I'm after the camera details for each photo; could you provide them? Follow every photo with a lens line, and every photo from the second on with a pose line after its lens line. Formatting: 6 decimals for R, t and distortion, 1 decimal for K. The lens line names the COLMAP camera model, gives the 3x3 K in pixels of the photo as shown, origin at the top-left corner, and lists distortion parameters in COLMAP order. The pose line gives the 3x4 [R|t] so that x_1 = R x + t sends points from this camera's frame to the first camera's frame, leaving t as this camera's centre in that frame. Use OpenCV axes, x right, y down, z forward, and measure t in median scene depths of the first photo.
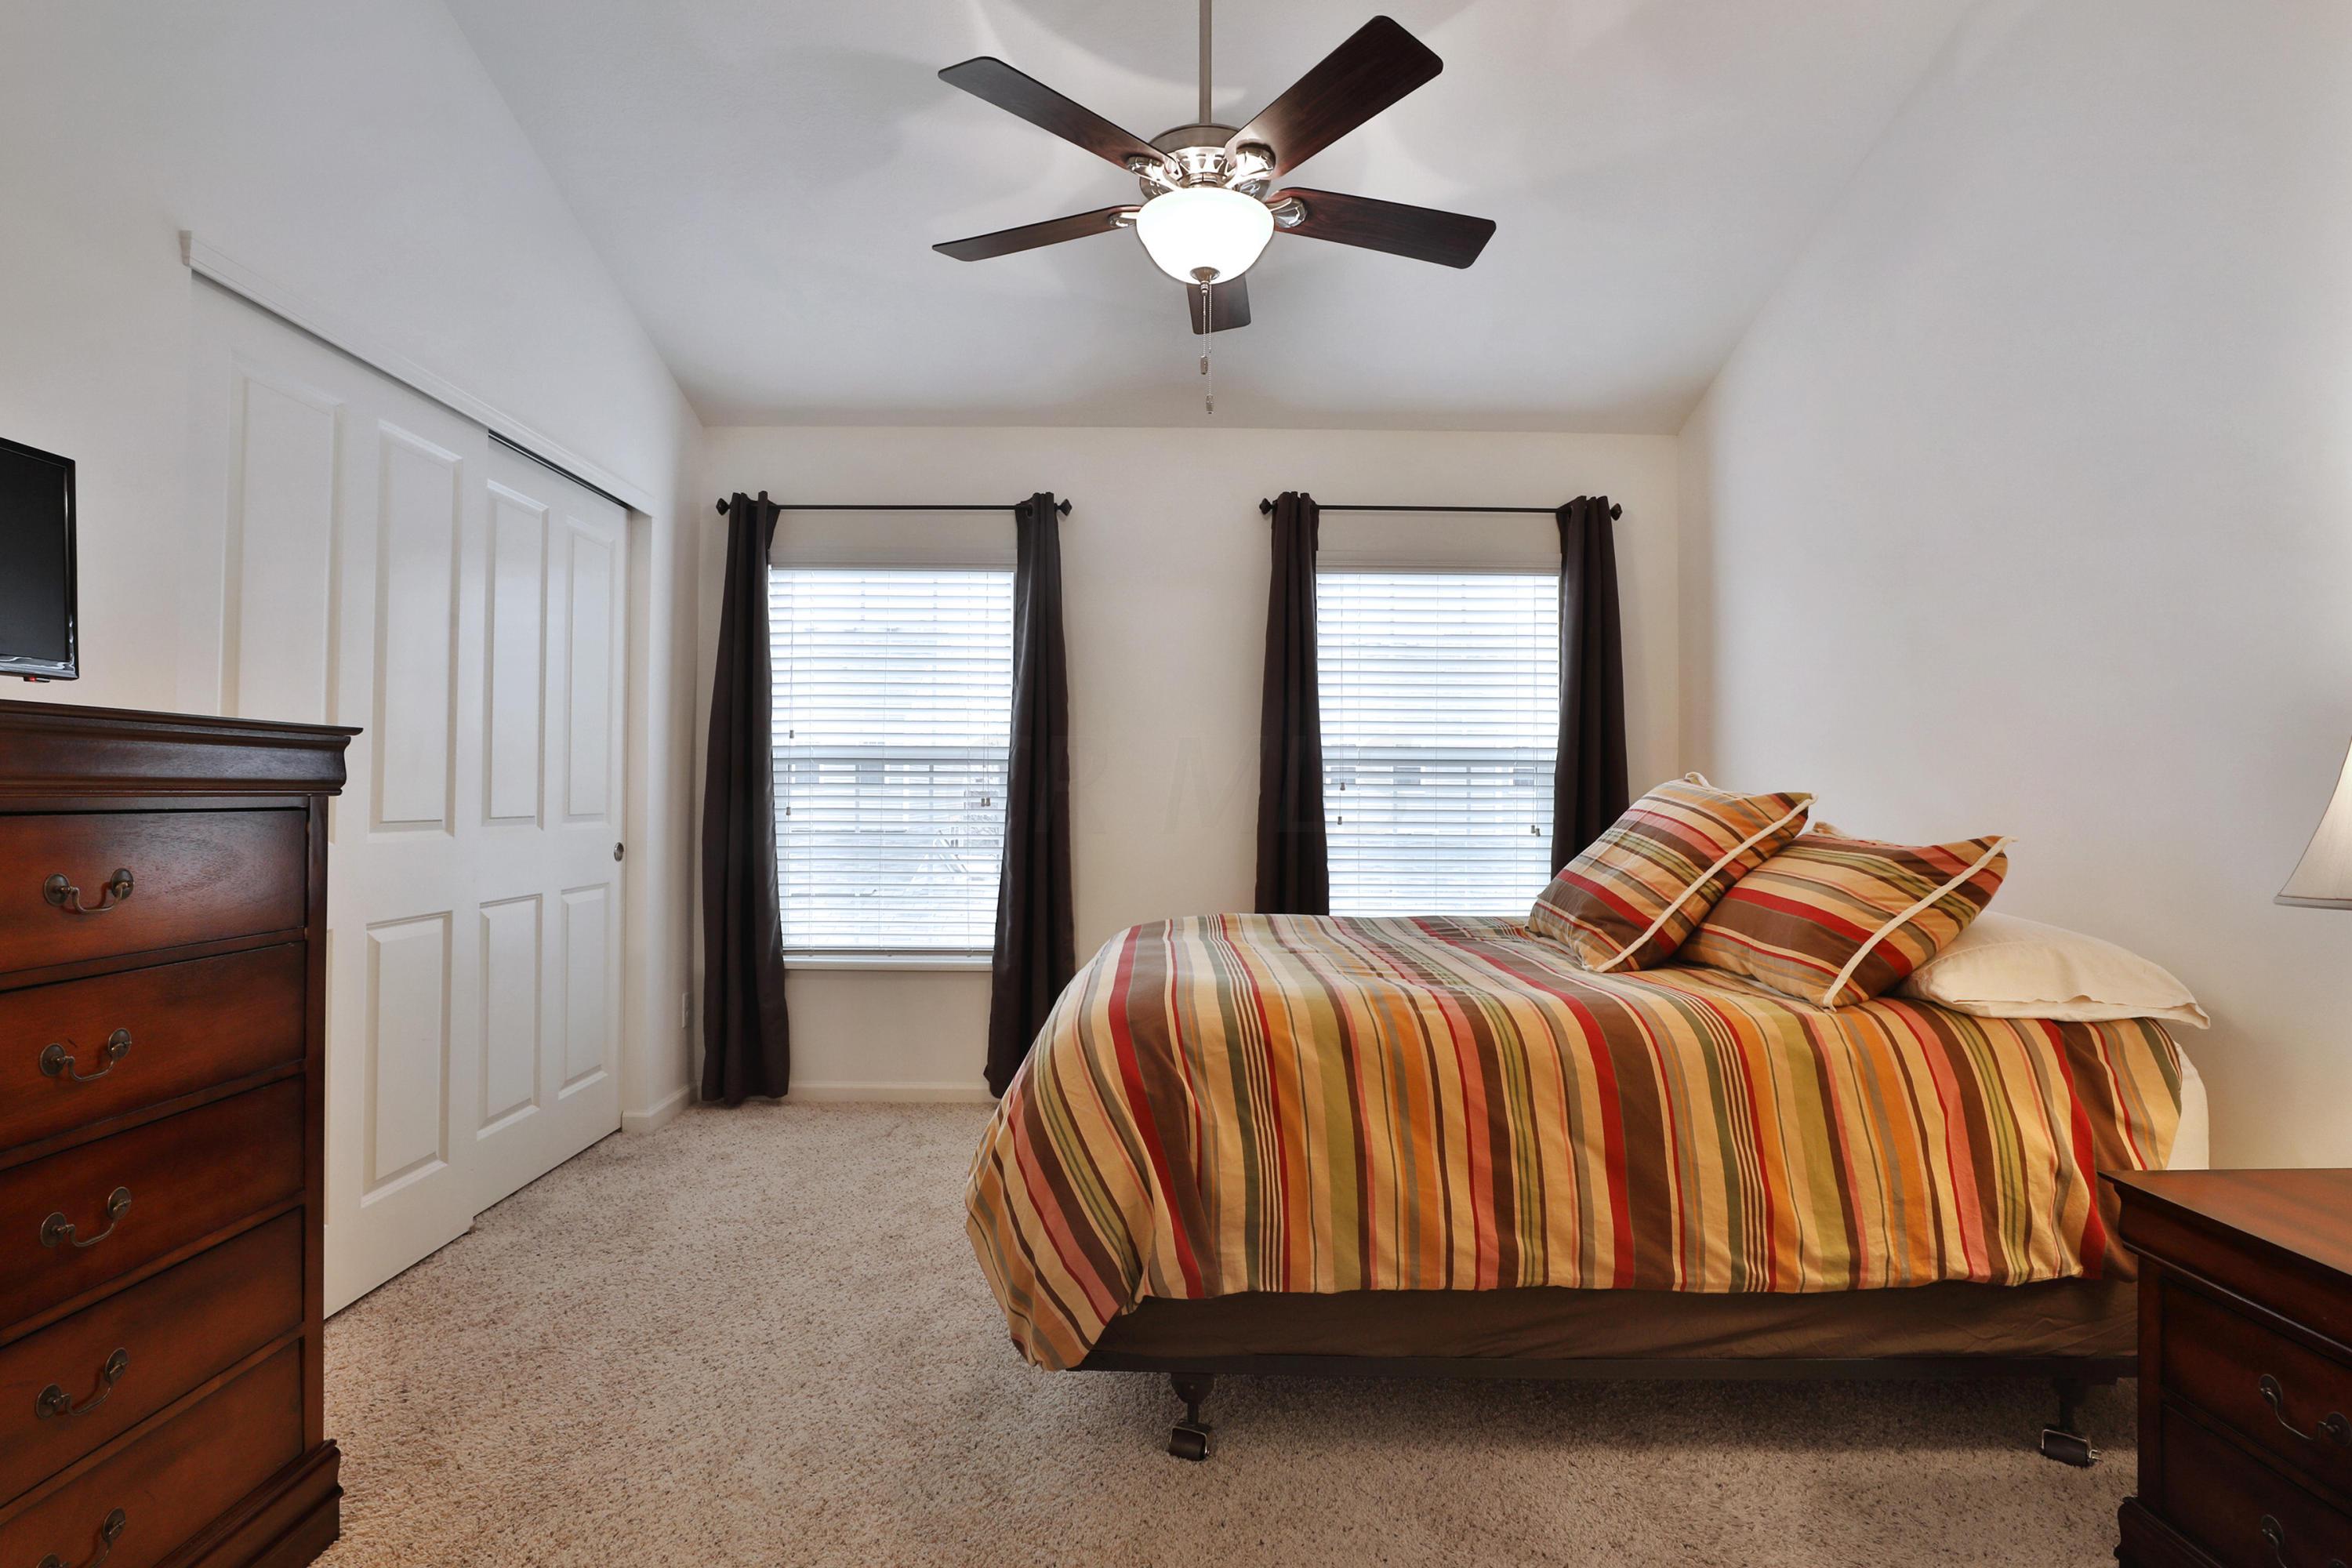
lens RADIAL K [[1156.5, 0, 1182.9], [0, 1156.5, 785.2], [0, 0, 1]] dist [-0.034513, 0.009446]
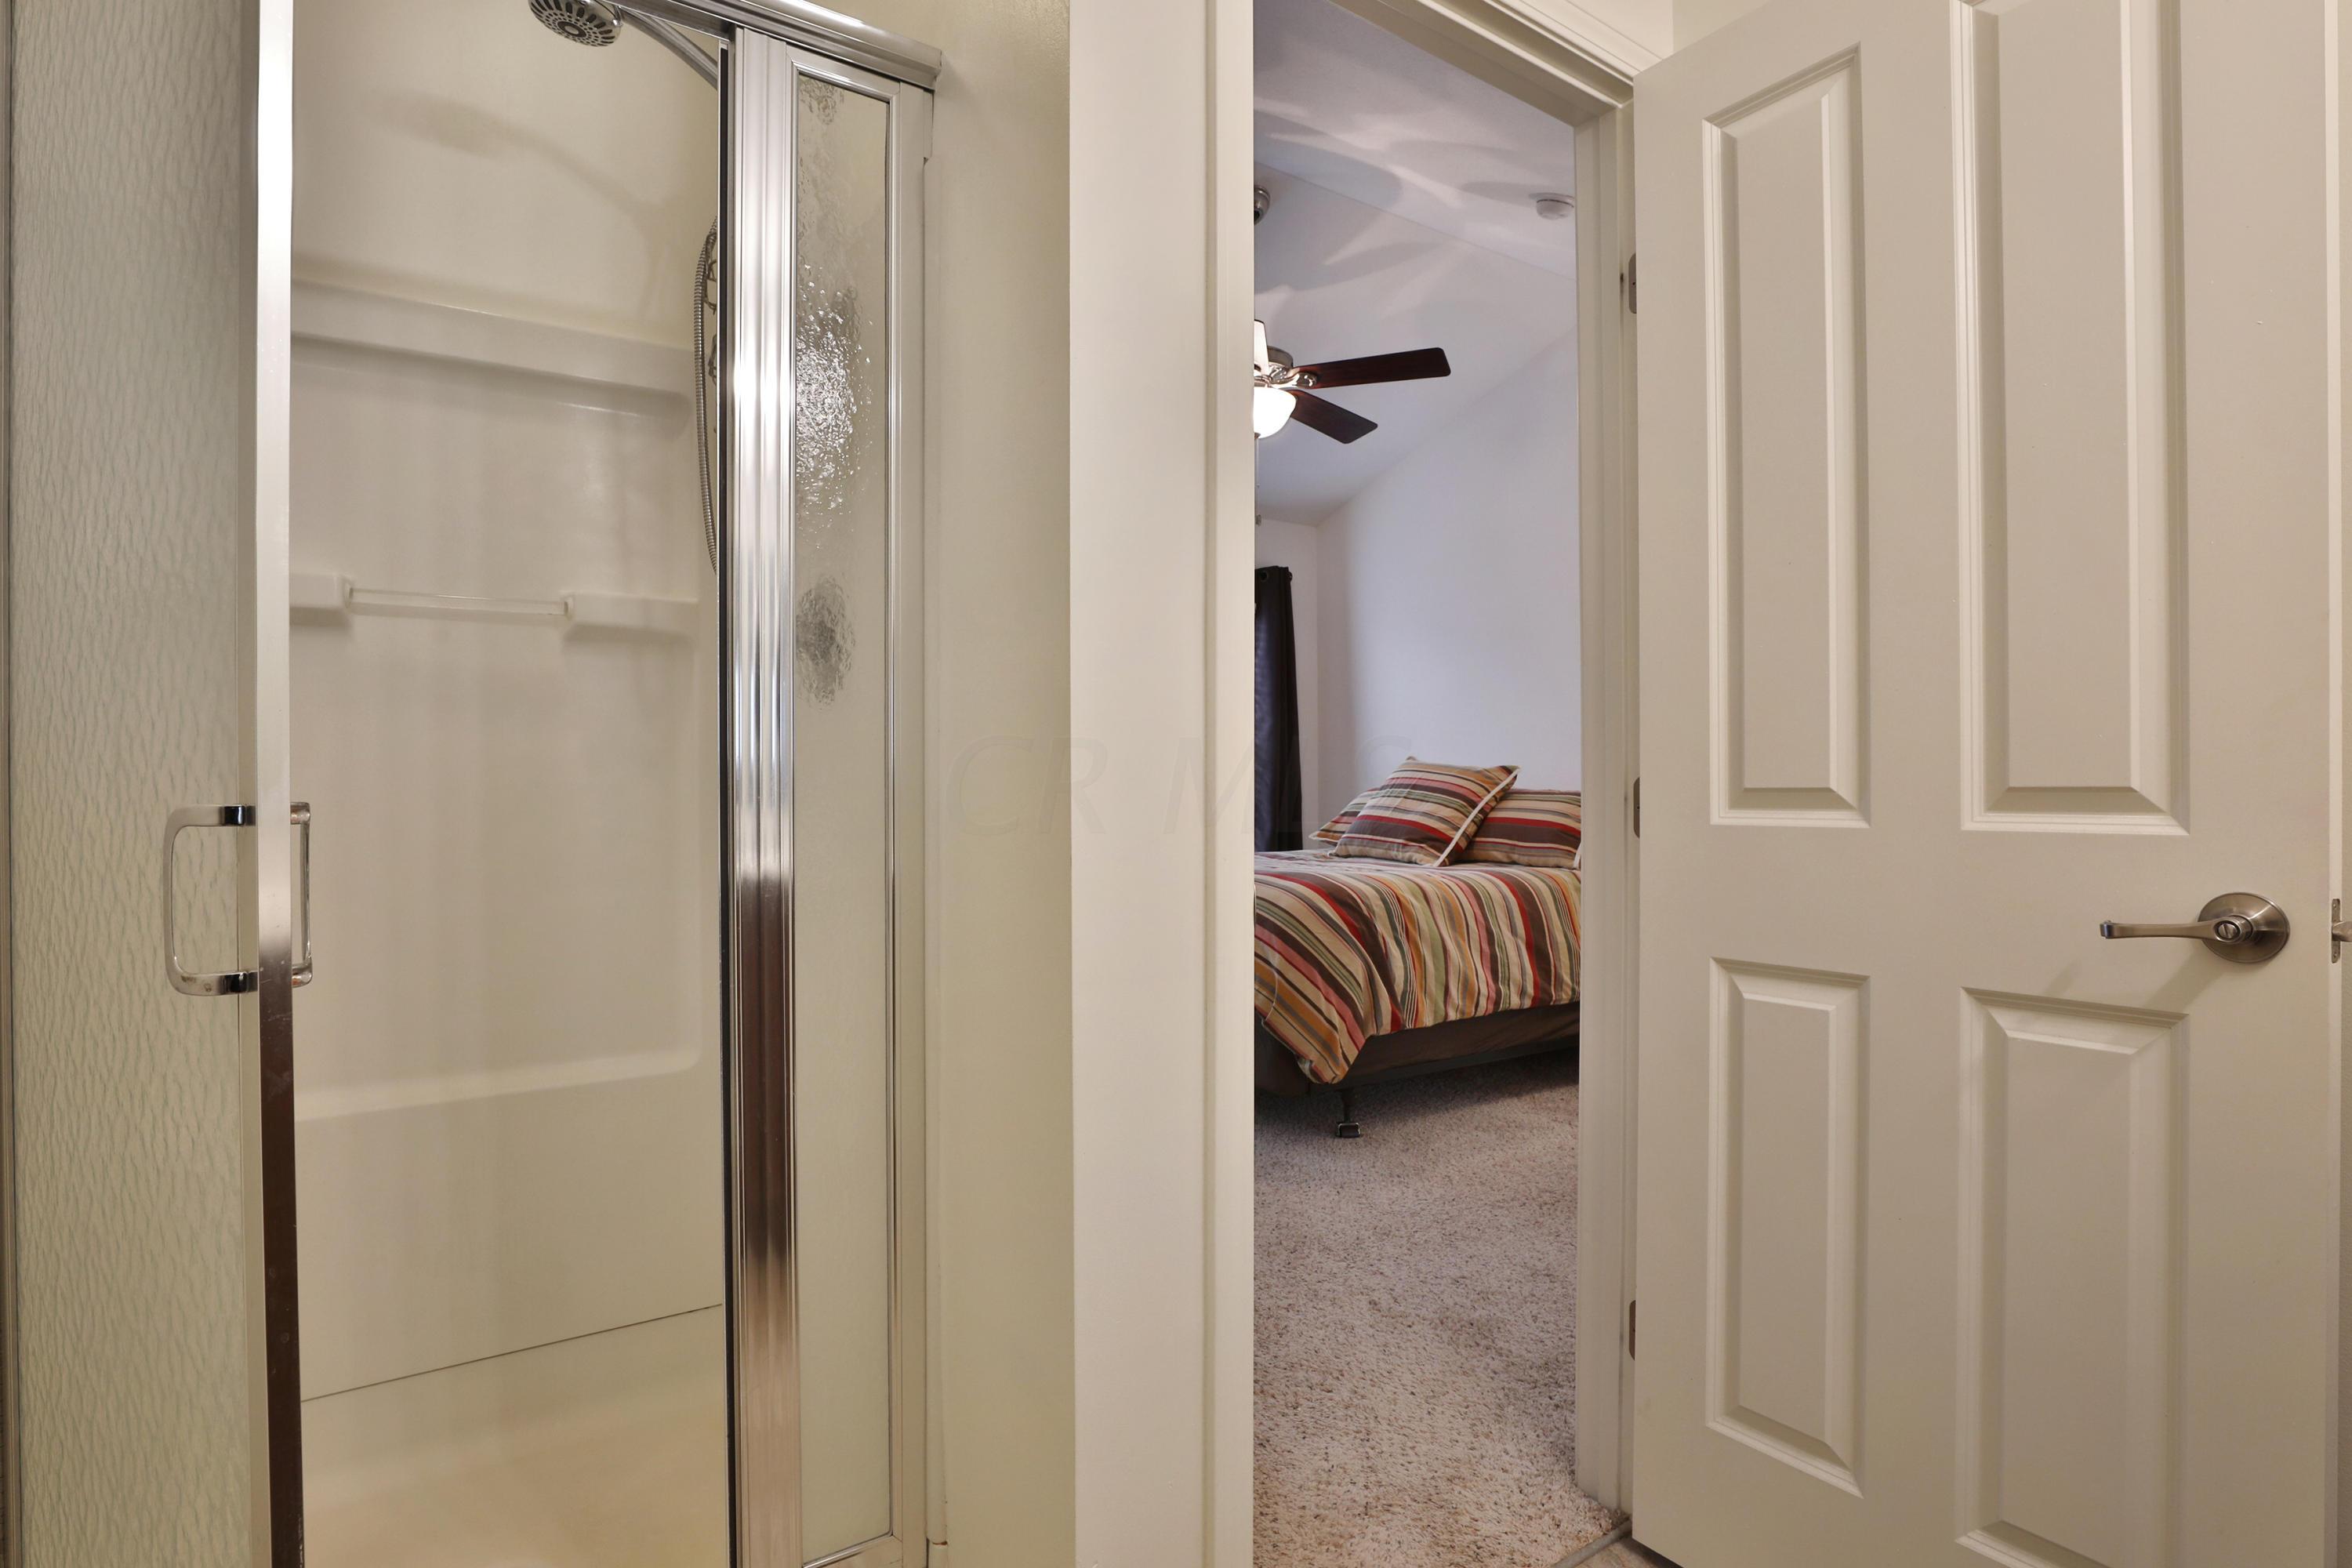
lens RADIAL K [[1213.0, 0, 1170.9], [0, 1213.0, 788.3], [0, 0, 1]] dist [-0.024675, 0.000807]
pose [[0.832279, -0.013516, 0.554191, -0.993995], [0.007782, 0.999889, 0.012700, 0.013595], [-0.554302, -0.006257, 0.832292, -0.321146]]
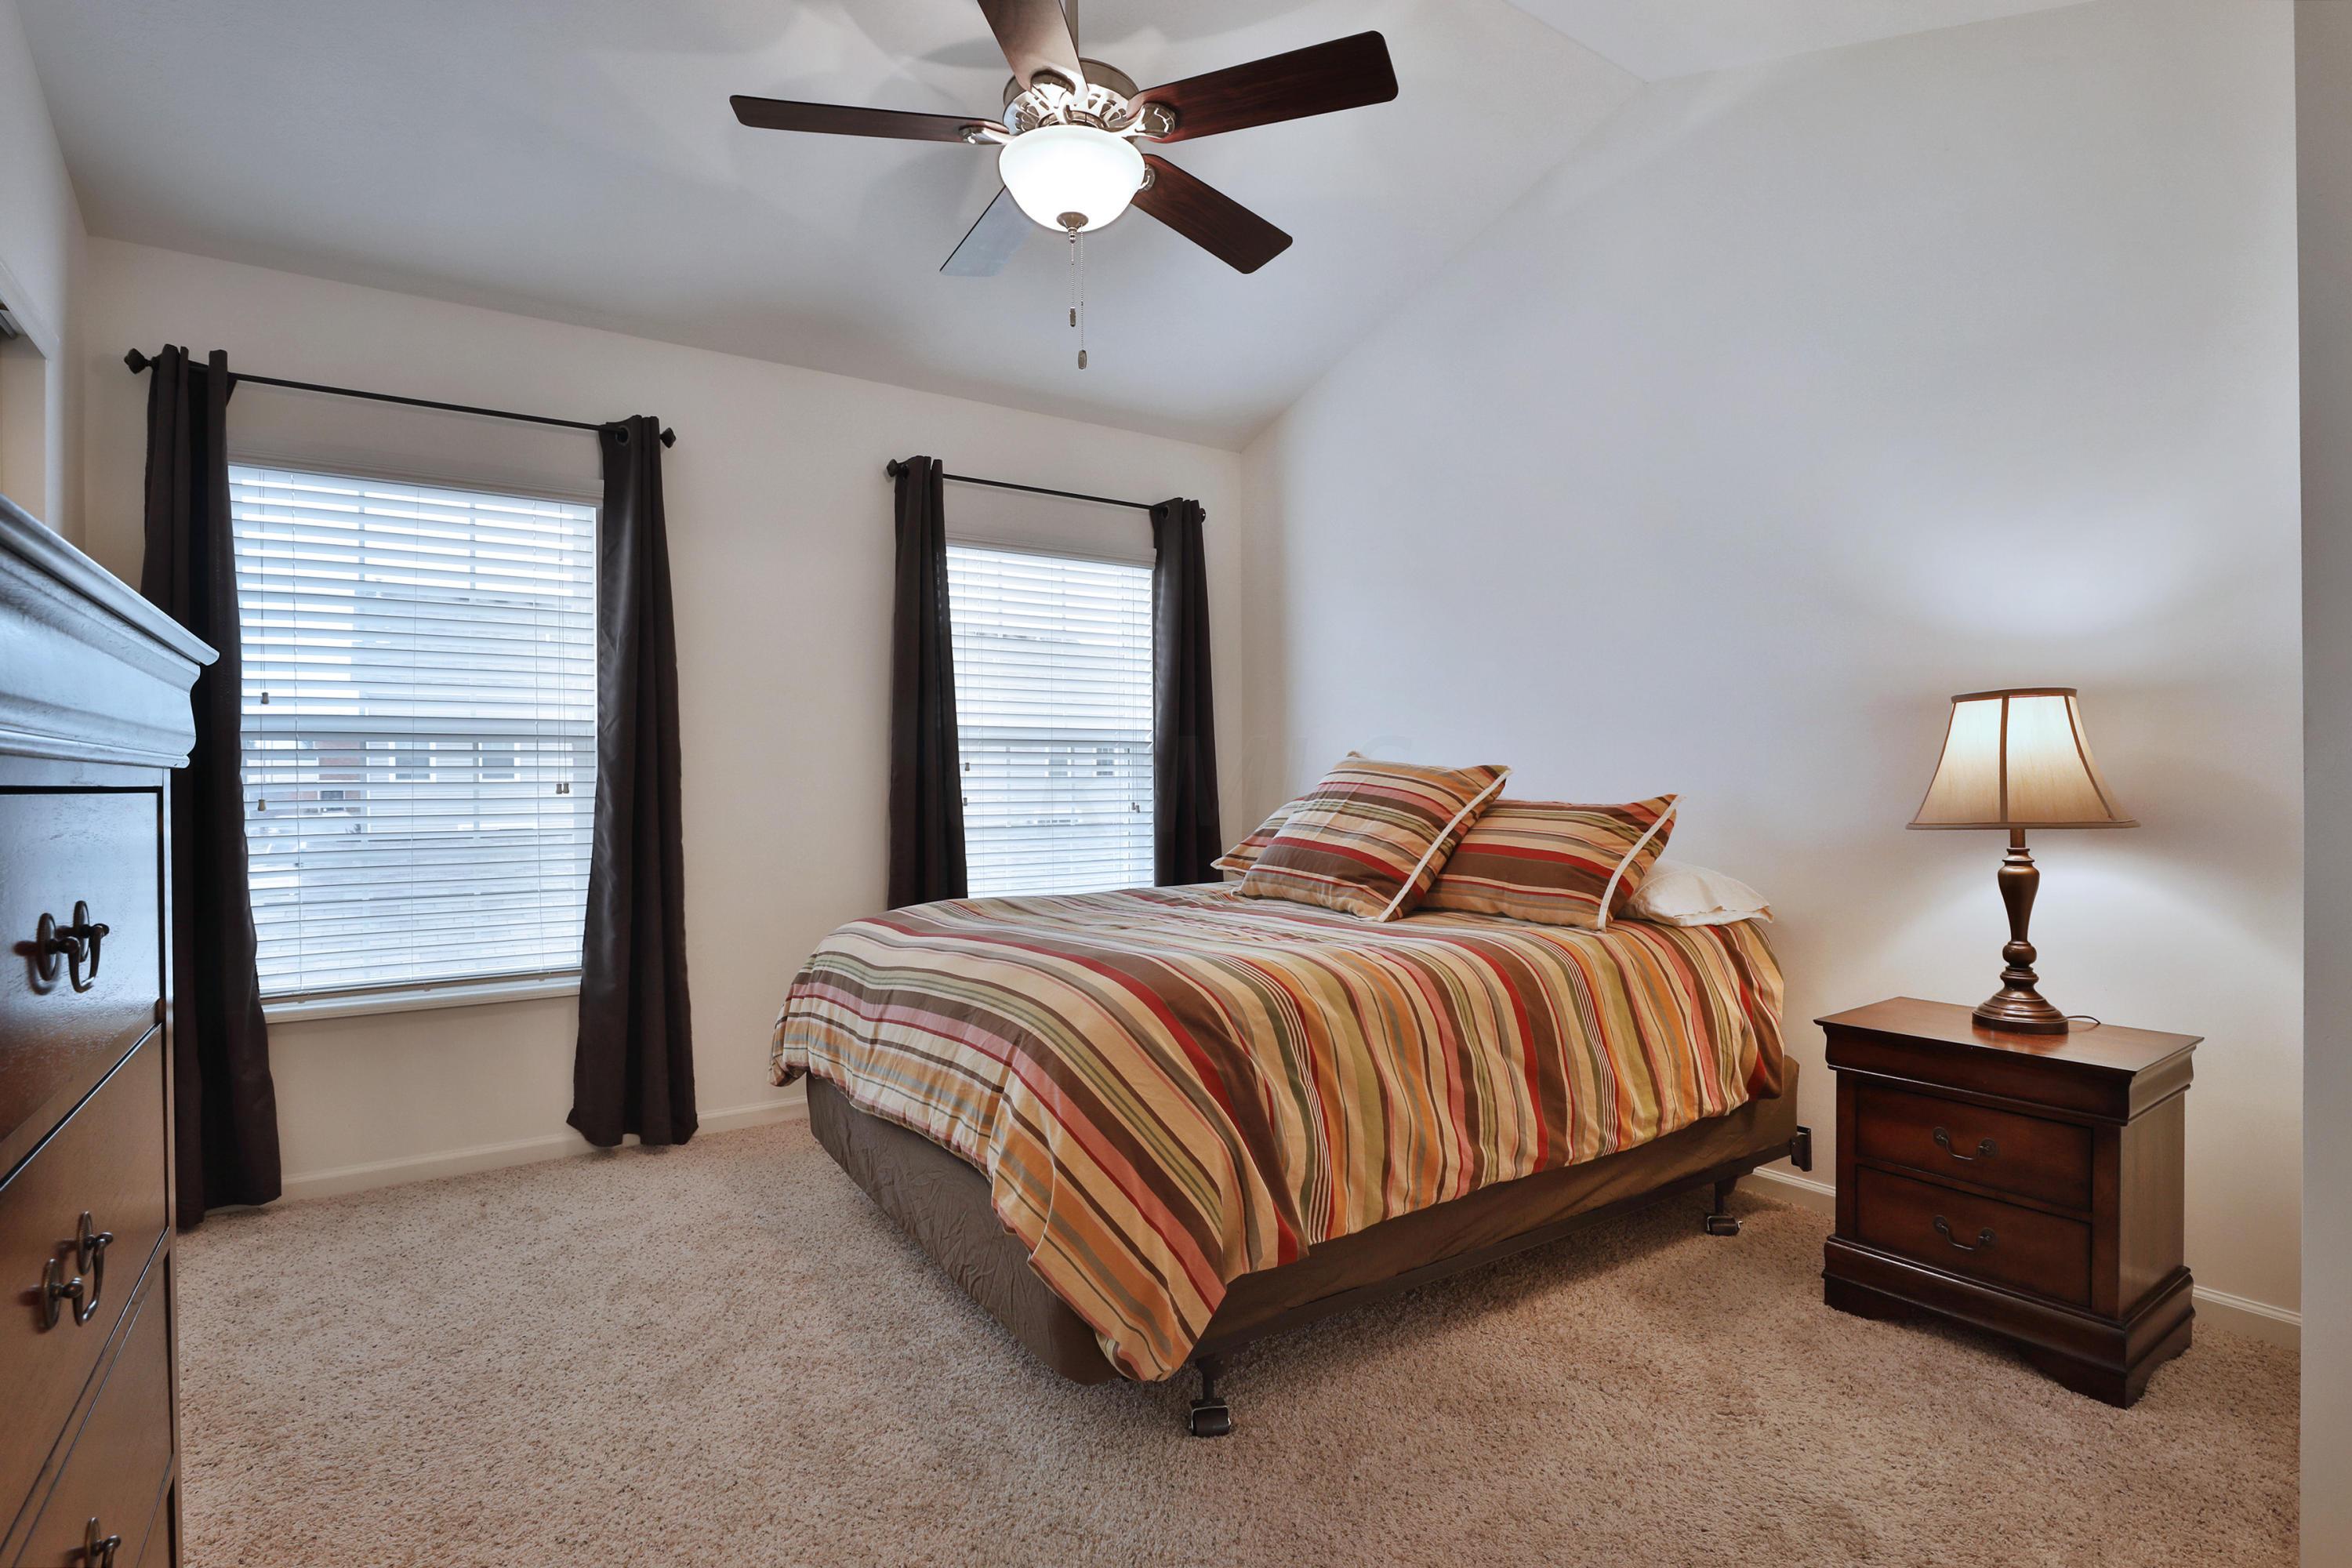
lens RADIAL K [[1156.5, 0, 1169.5], [0, 1156.5, 793.9], [0, 0, 1]] dist [-0.034513, 0.009446]
pose [[0.828591, -0.018213, 0.559559, -0.450693], [0.007802, 0.999749, 0.020987, 0.008240], [-0.559801, -0.013024, 0.828525, 0.160627]]
